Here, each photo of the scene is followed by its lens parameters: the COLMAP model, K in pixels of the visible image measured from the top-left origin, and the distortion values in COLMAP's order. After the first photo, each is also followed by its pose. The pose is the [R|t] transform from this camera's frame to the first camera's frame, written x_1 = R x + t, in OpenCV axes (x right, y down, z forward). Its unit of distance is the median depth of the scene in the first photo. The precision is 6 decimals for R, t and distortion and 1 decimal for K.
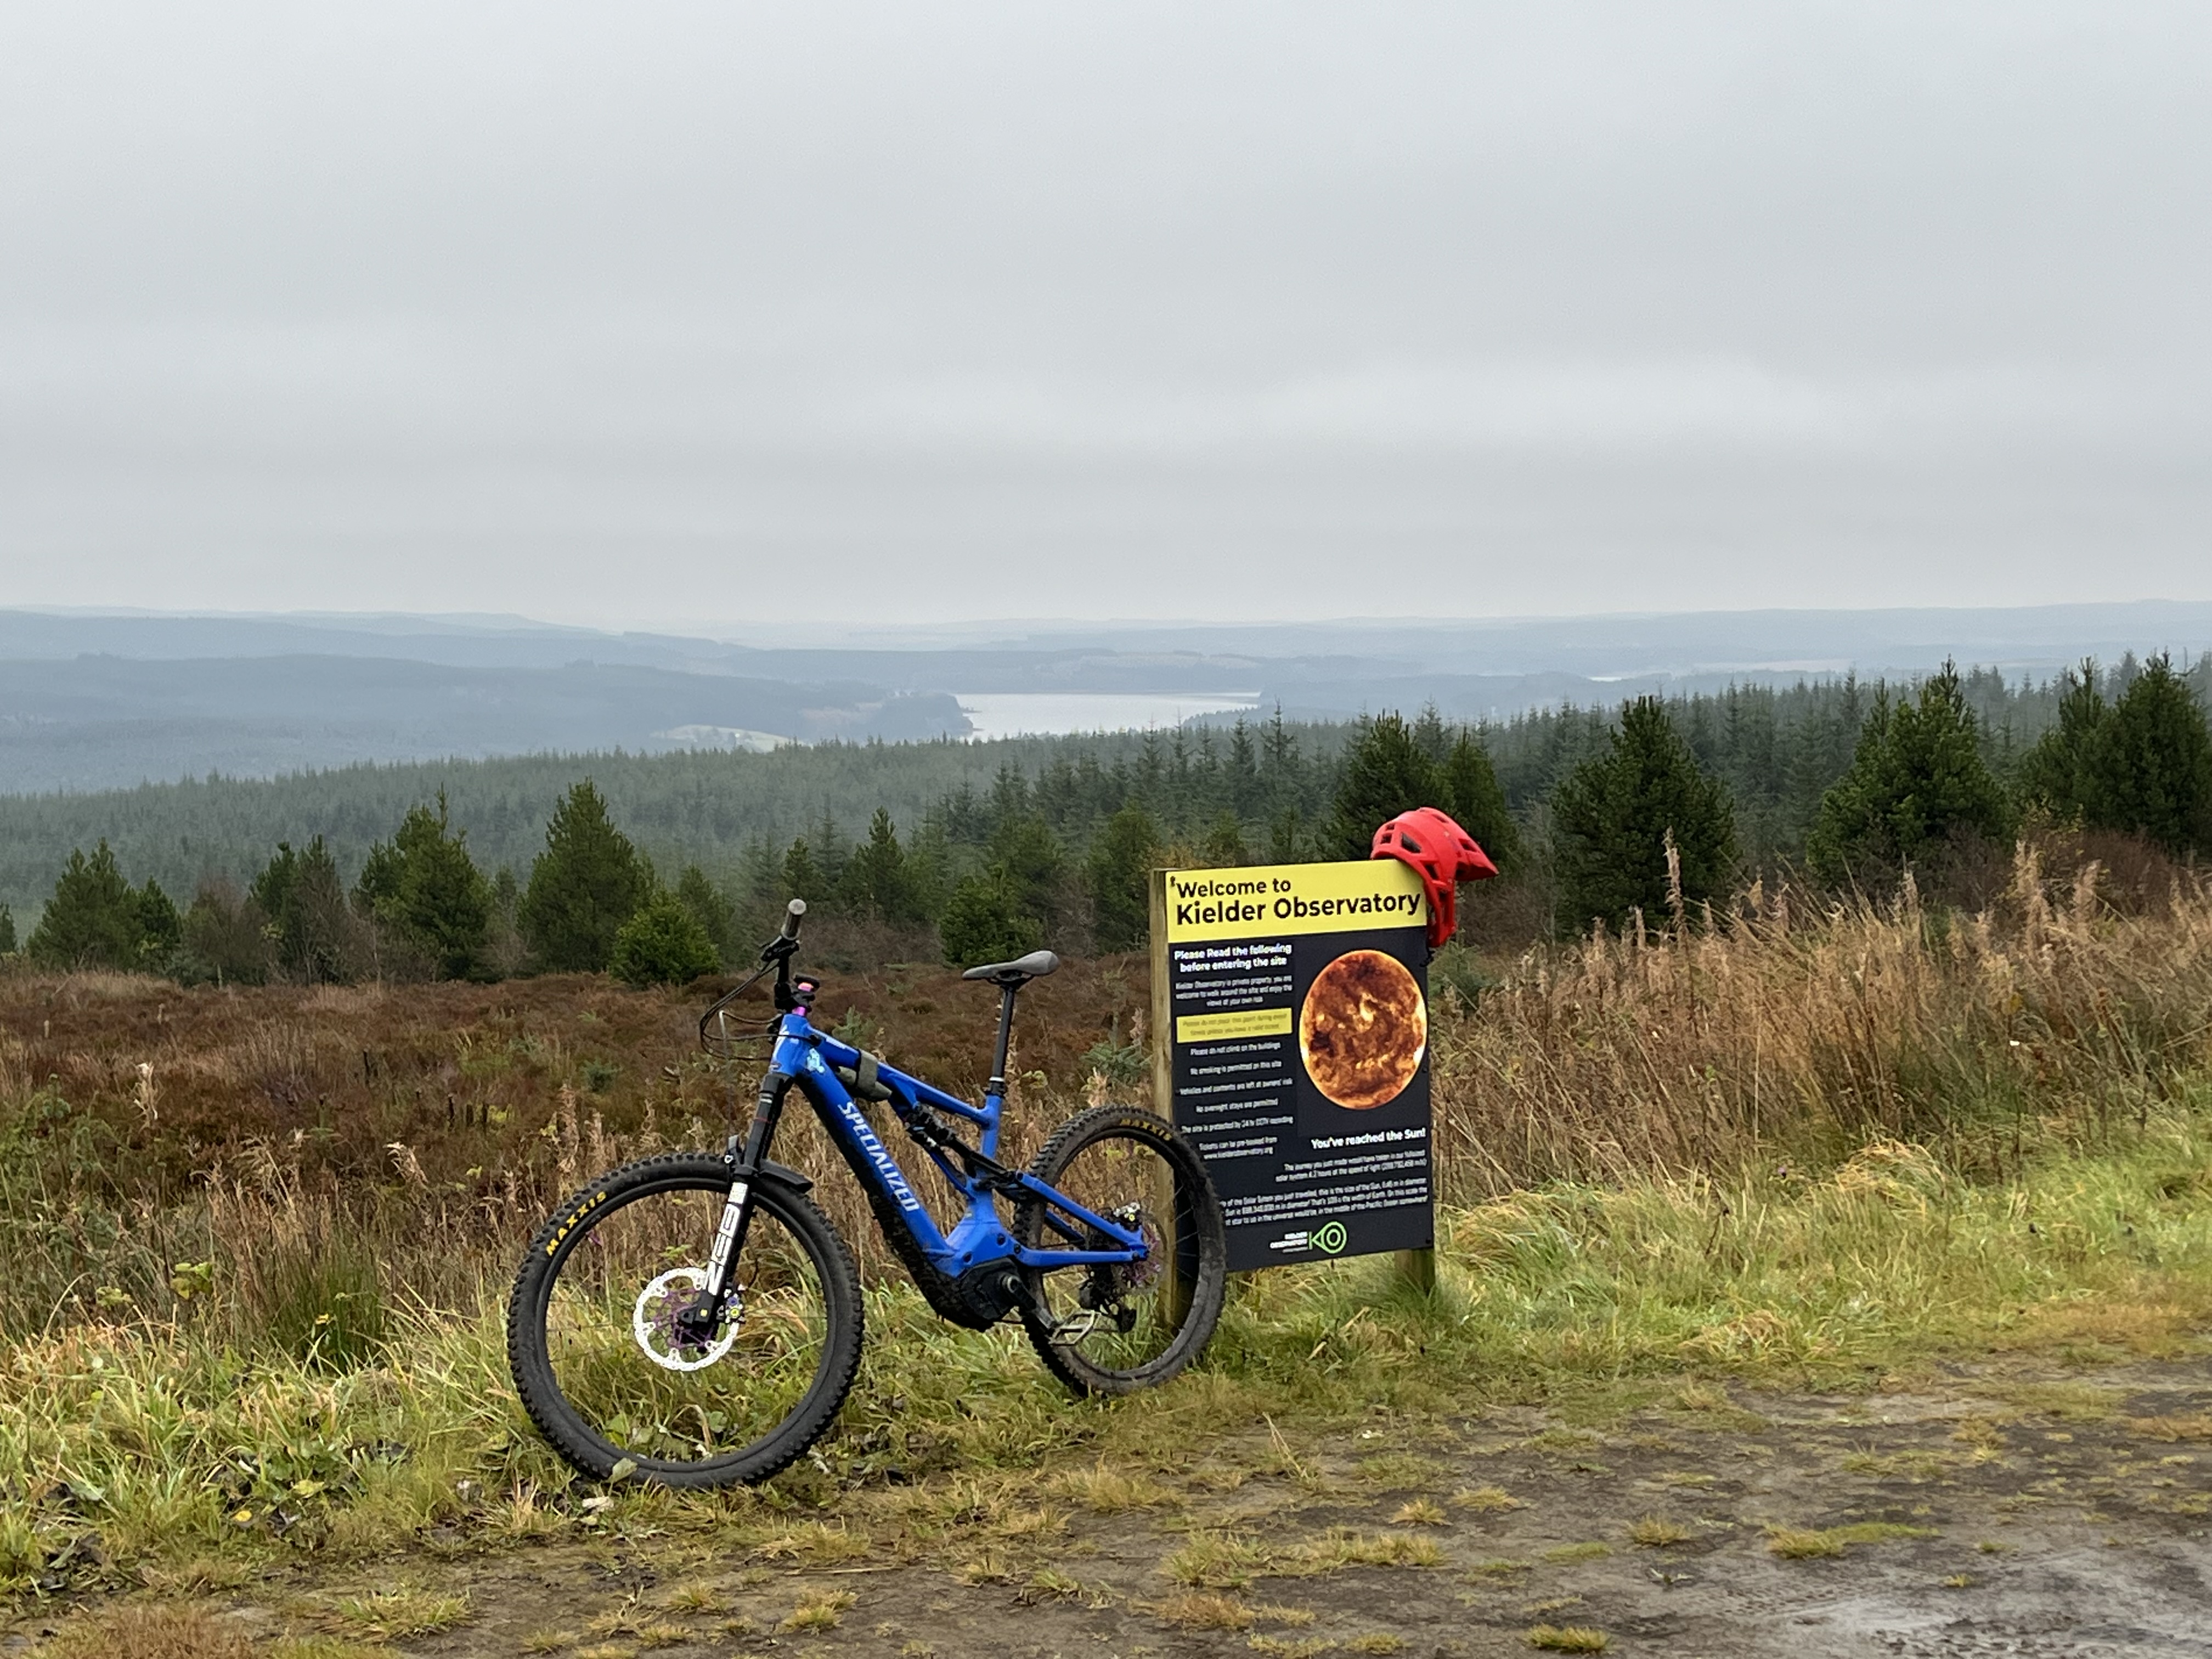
lens RADIAL K [[3778.2, 0, 1099.6], [0, 3778.2, 824.7], [0, 0, 1]] dist [-0.070506, 0.000000]
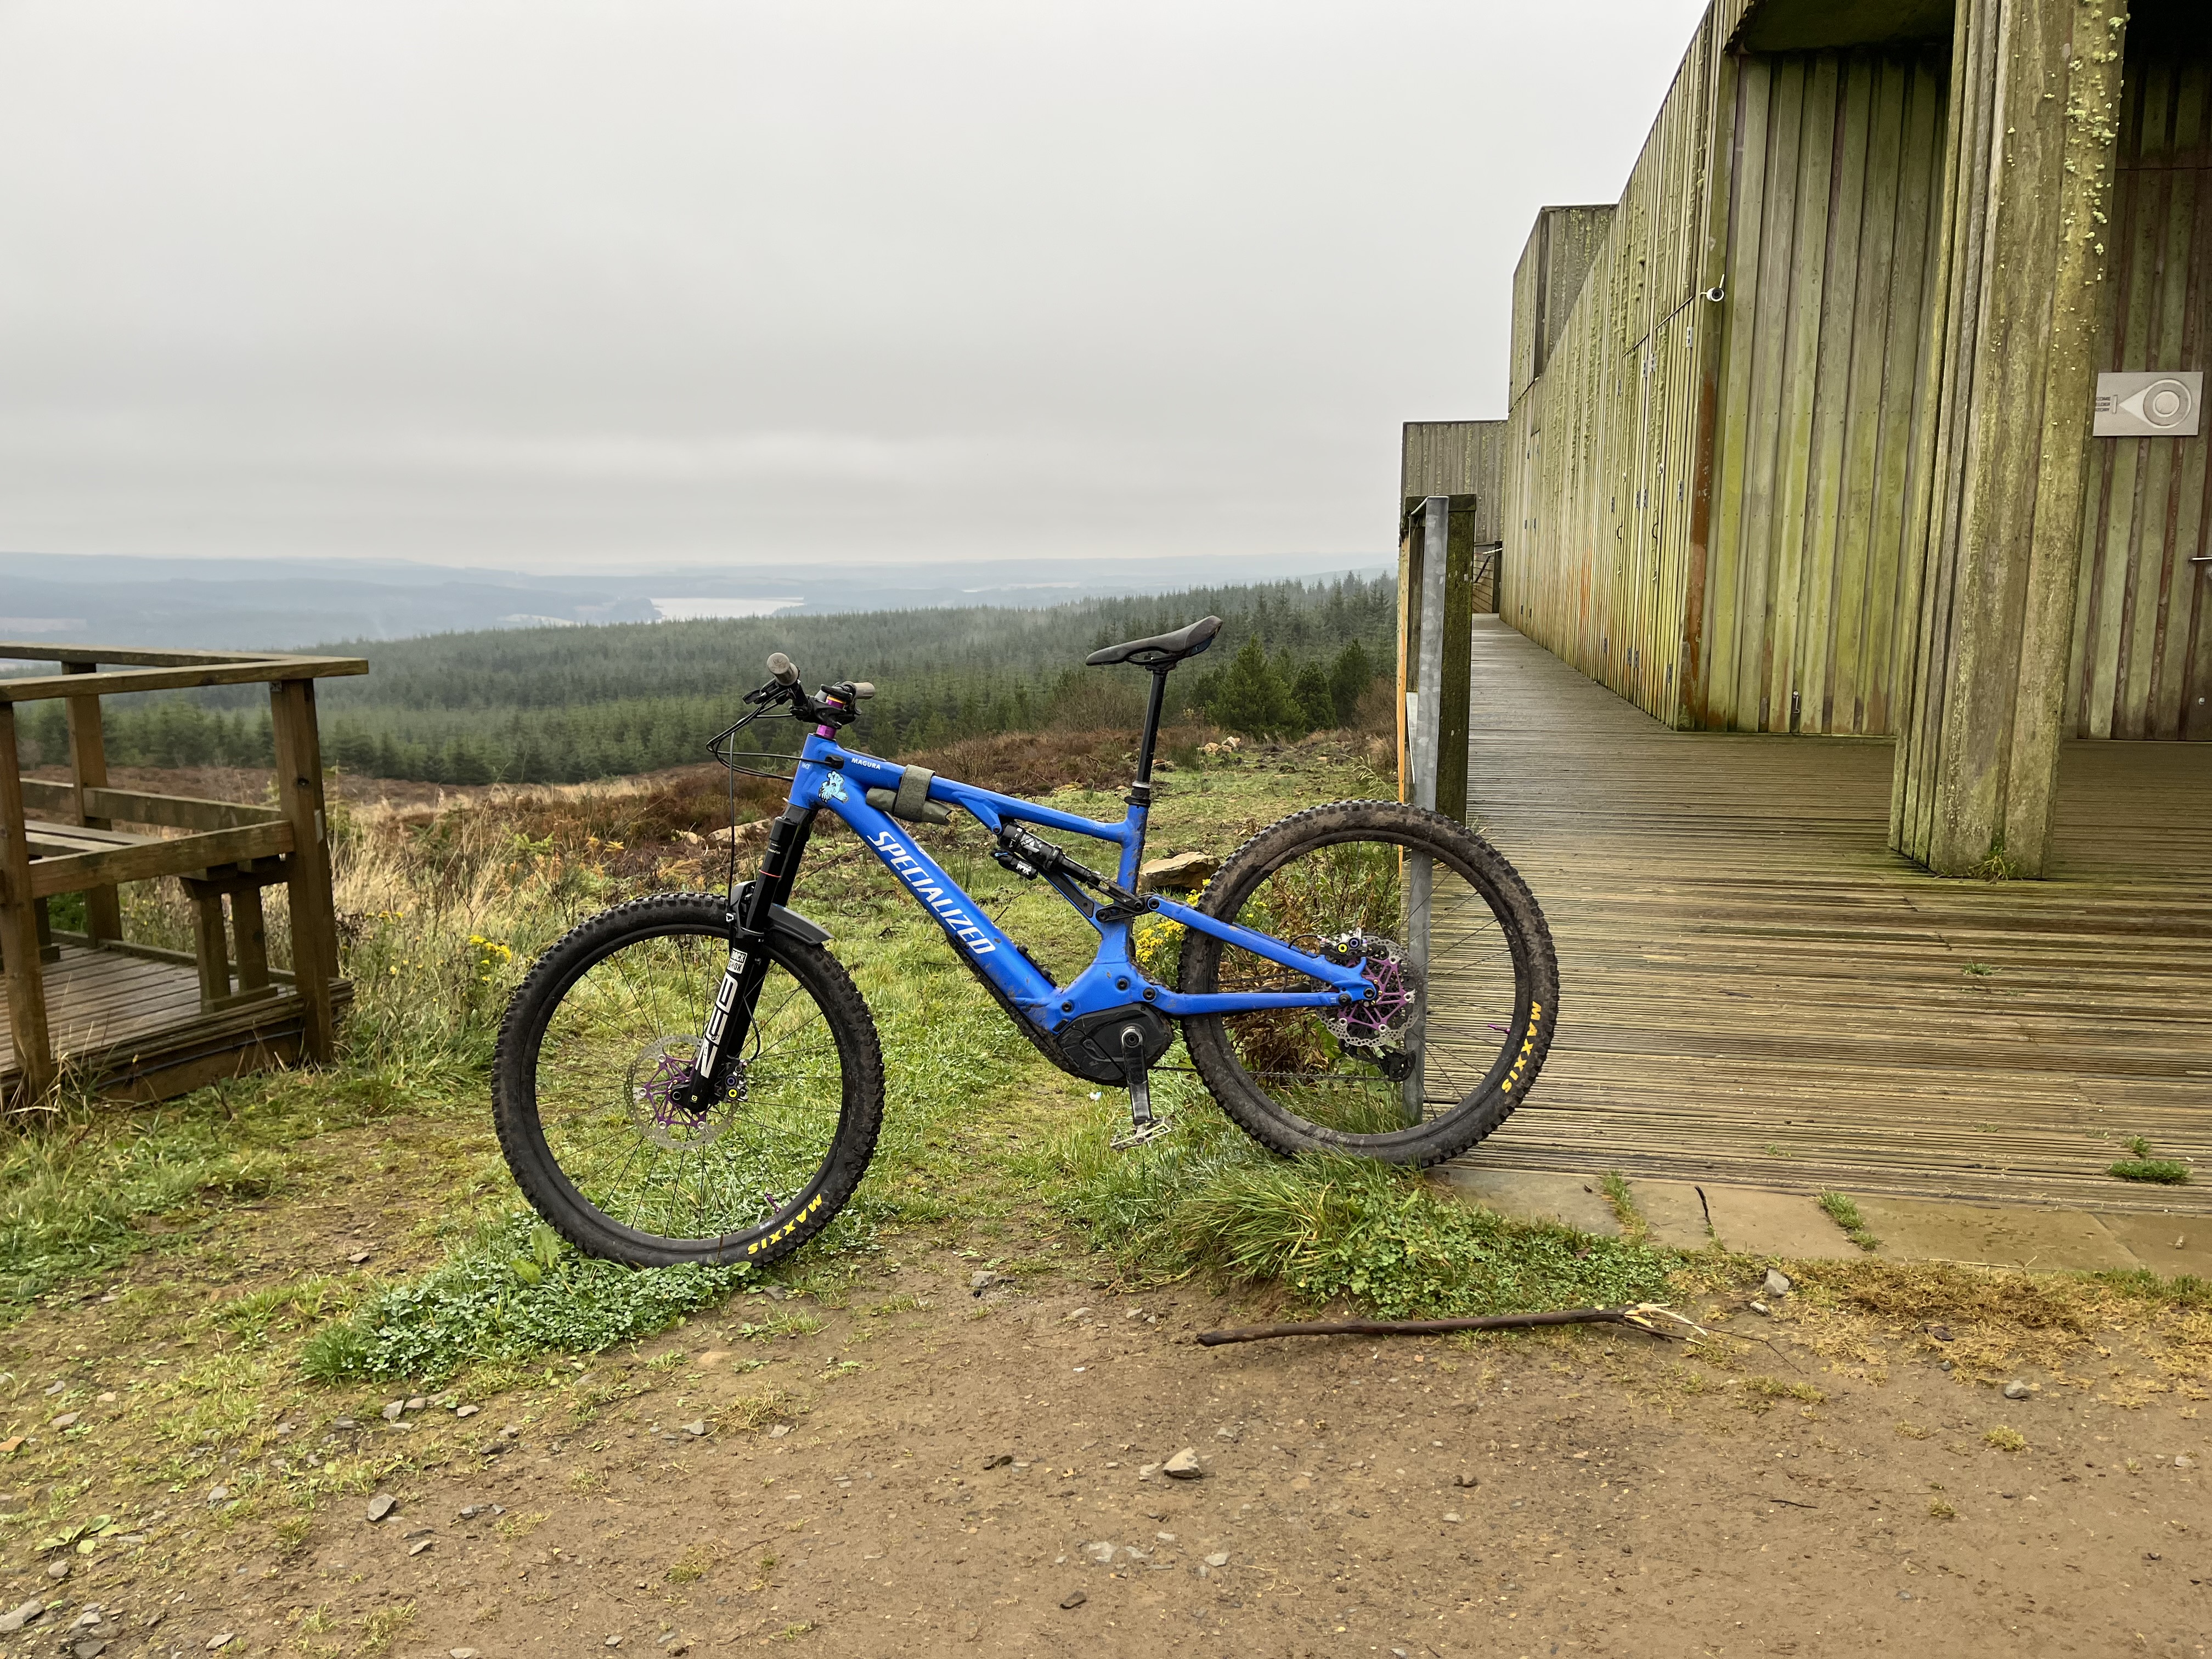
lens RADIAL K [[1669.6, 0, 1114.4], [0, 1669.6, 834.3], [0, 0, 1]] dist [0.078409, -0.104211]
pose [[0.657463, 0.006254, -0.753461, 0.224053], [0.131186, 0.983743, 0.122637, 0.030993], [0.741979, -0.179473, 0.645954, 0.709241]]
